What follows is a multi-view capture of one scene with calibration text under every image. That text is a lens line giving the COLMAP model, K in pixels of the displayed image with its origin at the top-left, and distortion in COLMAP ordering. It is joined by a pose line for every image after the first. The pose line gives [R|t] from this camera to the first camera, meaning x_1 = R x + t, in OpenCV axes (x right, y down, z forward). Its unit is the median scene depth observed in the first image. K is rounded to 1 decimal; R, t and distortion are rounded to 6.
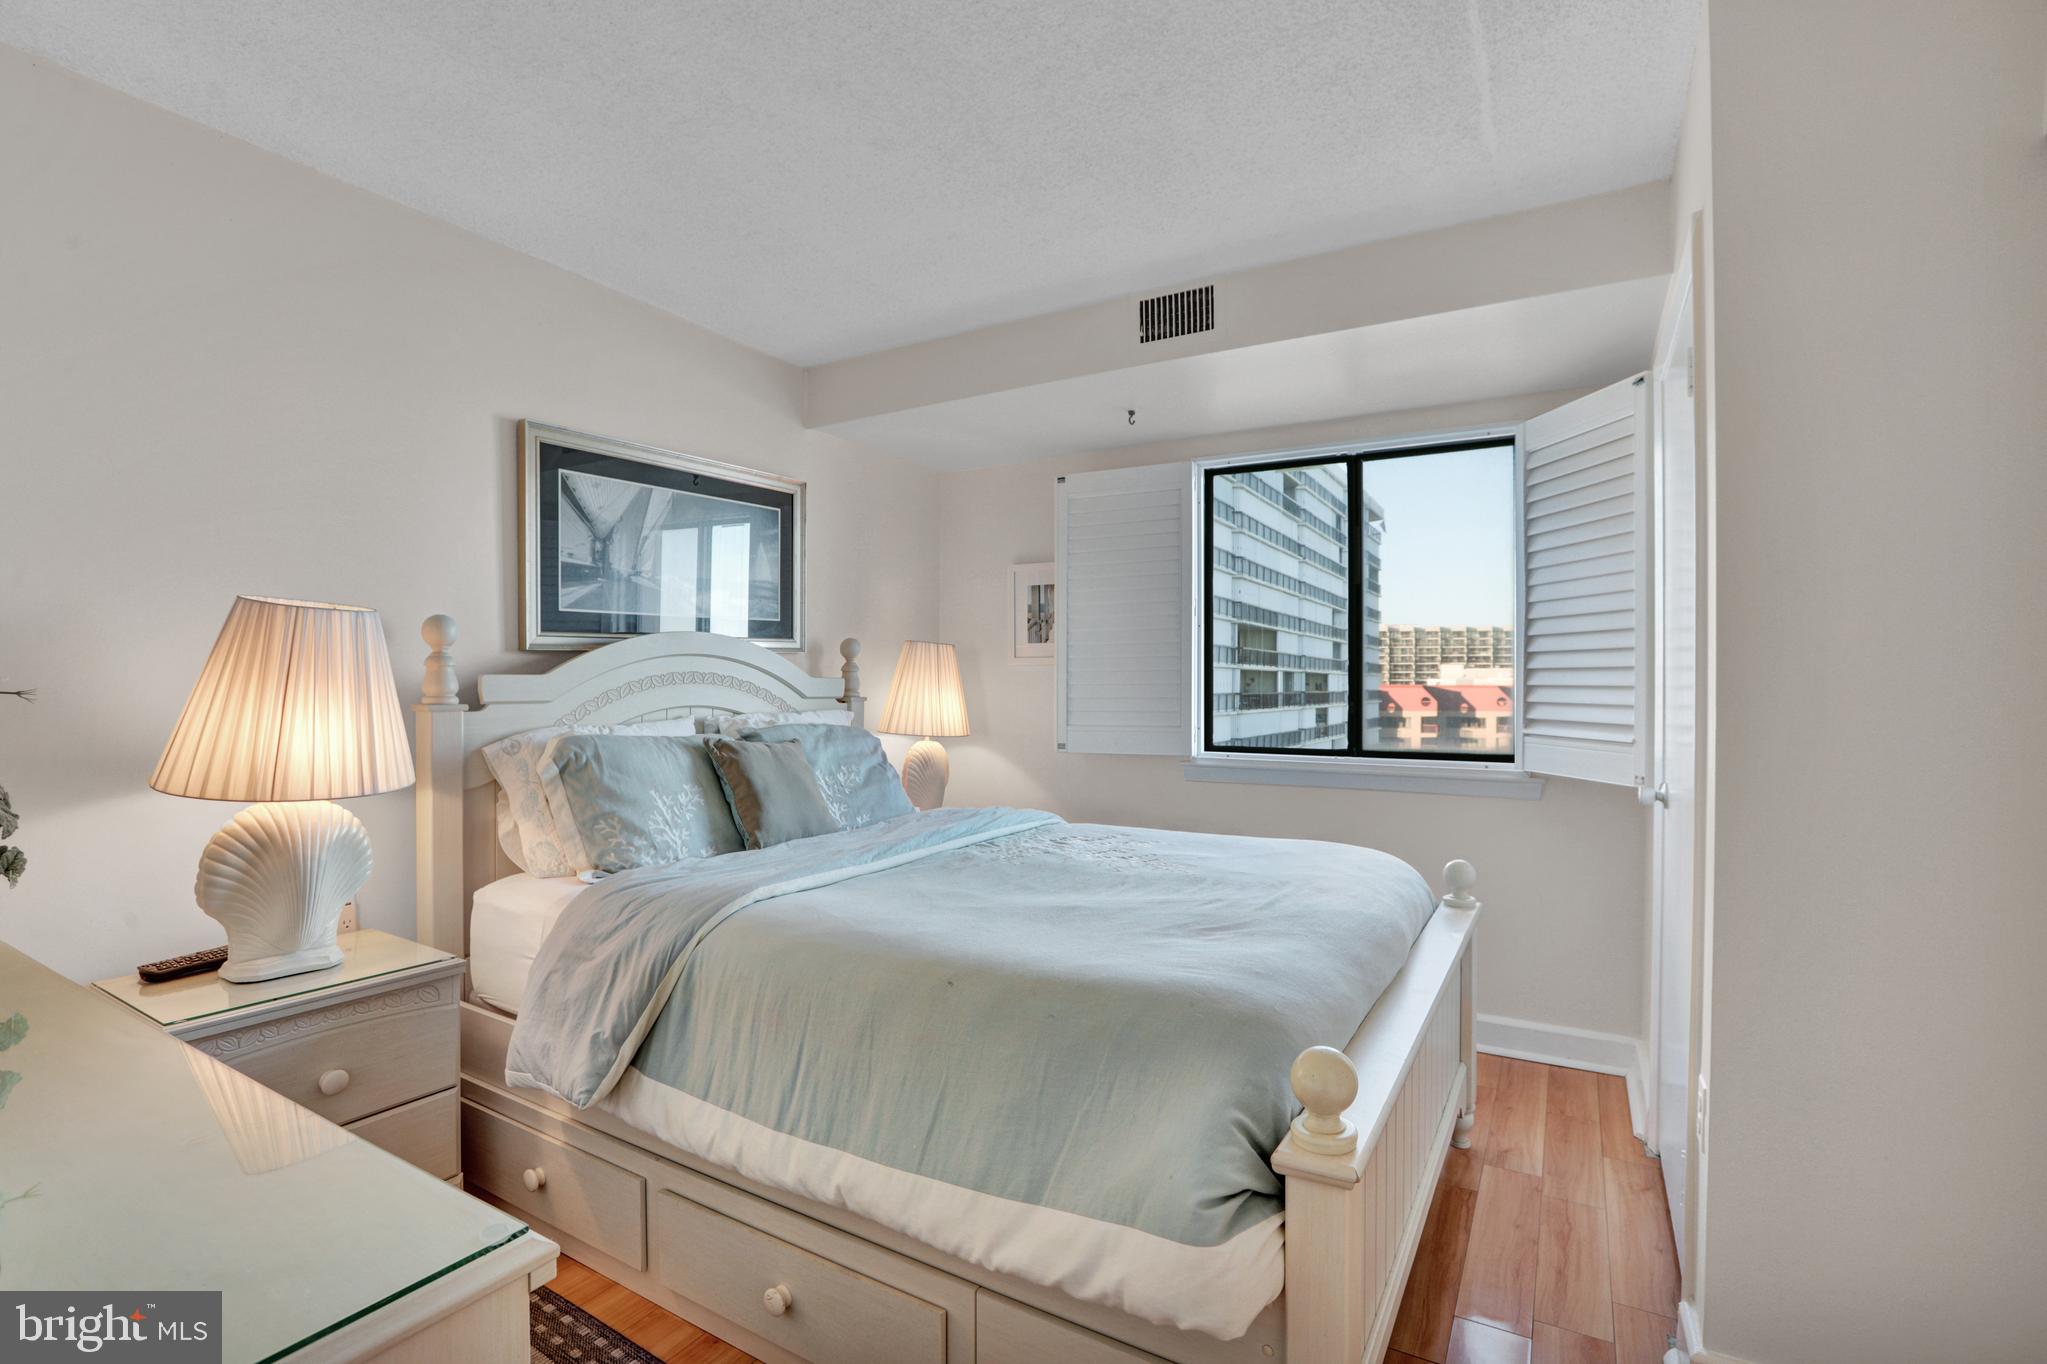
lens RADIAL K [[952.2, 0, 1003.9], [0, 952.2, 687.7], [0, 0, 1]] dist [-0.068020, 0.032485]
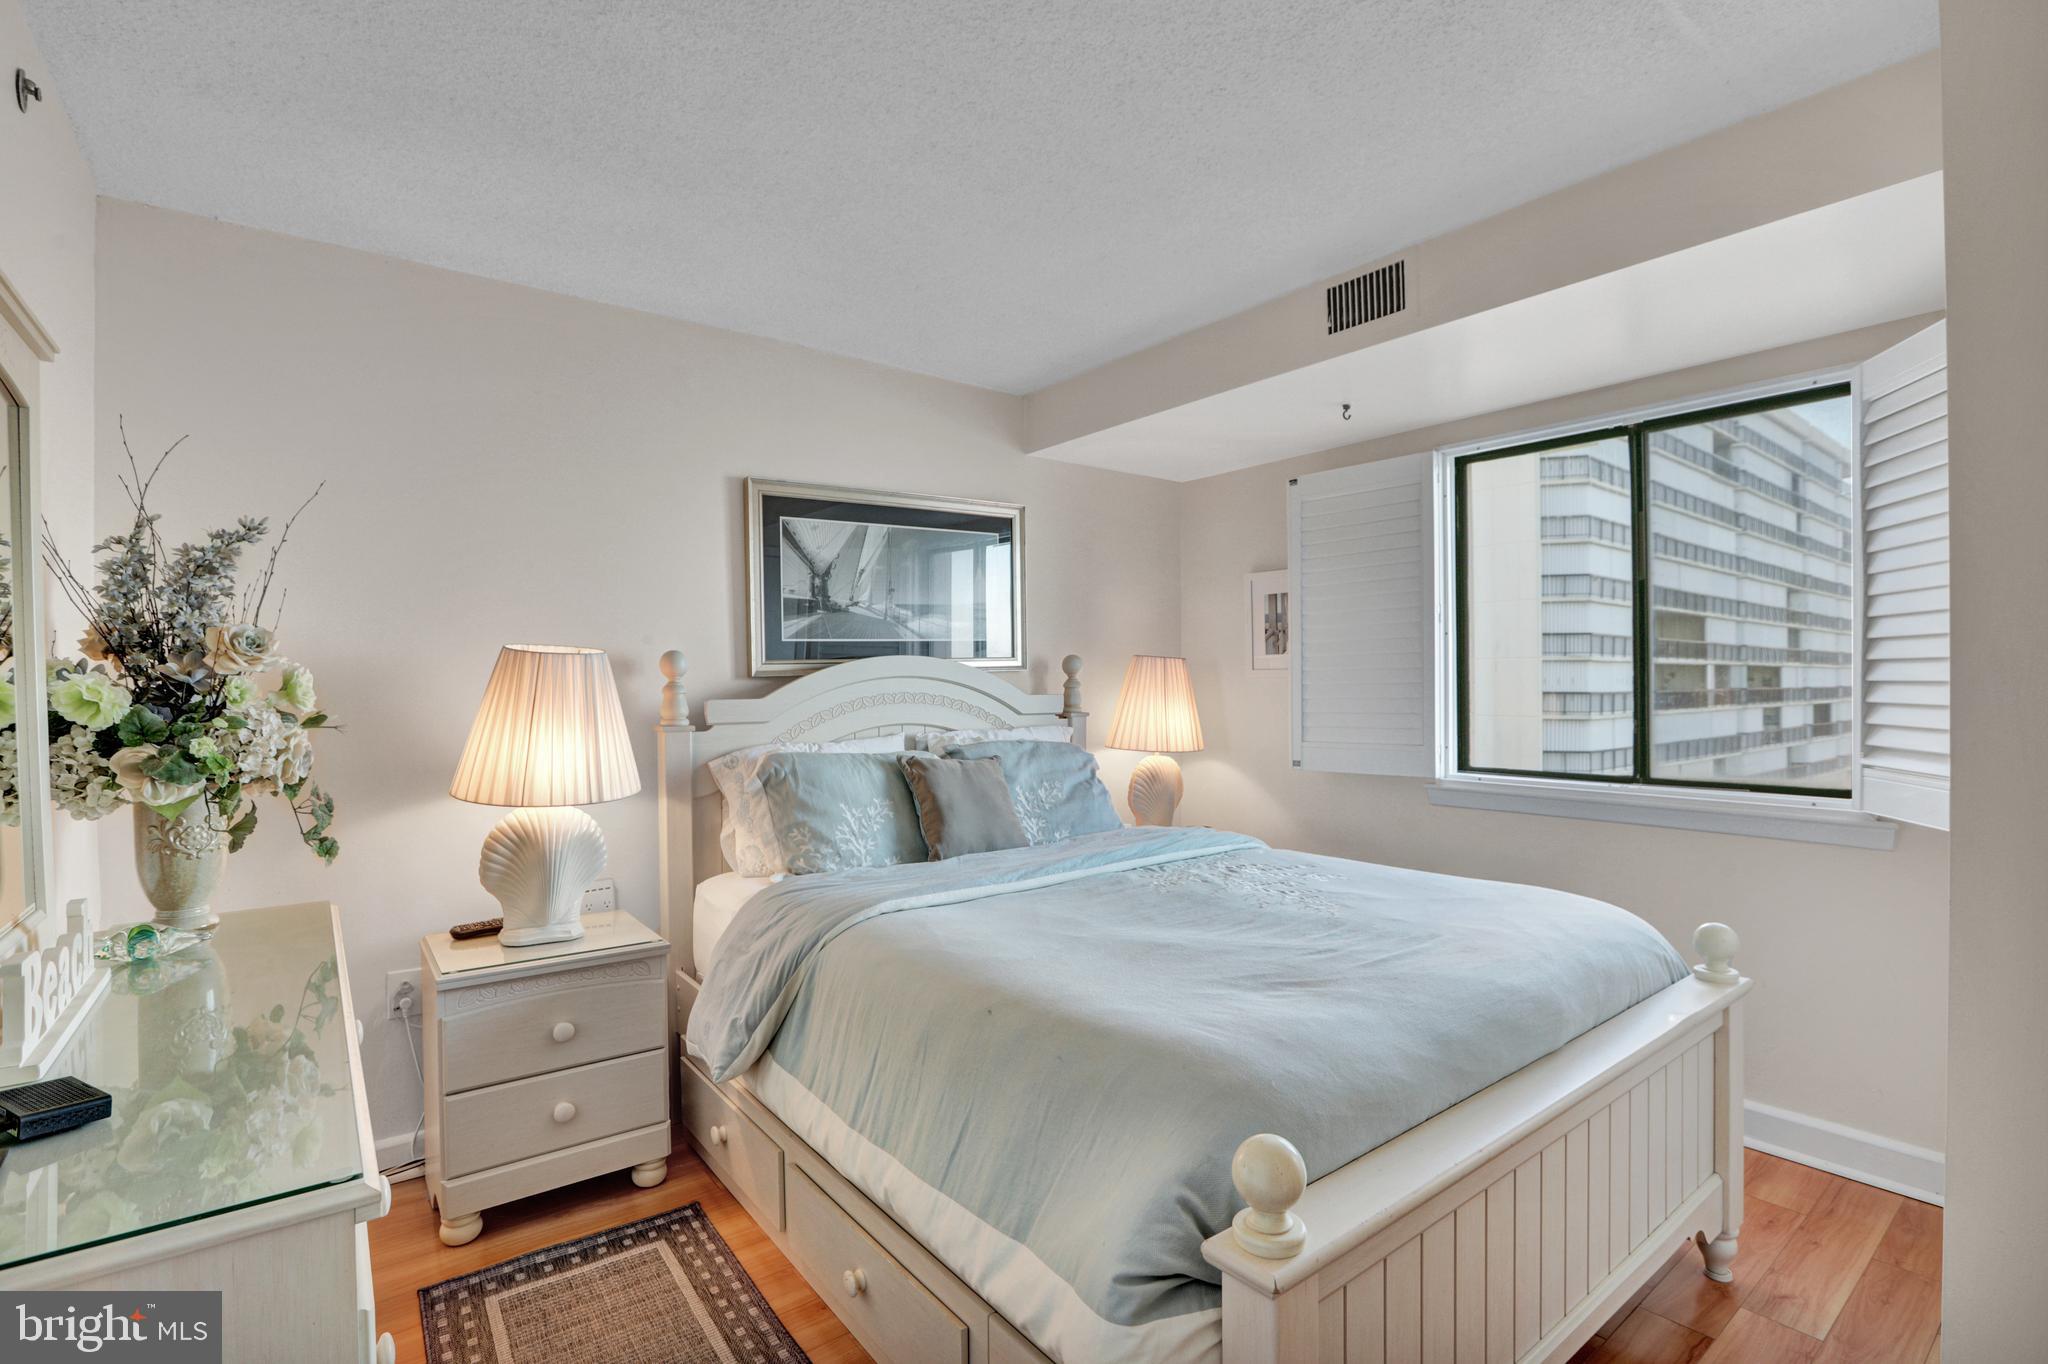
lens RADIAL K [[952.7, 0, 1004.4], [0, 952.7, 687.7], [0, 0, 1]] dist [-0.068020, 0.032485]
pose [[0.929891, -0.007209, -0.367764, 0.198655], [0.007650, 0.999971, -0.000258, -0.023226], [0.367756, -0.002574, 0.929919, 0.029246]]
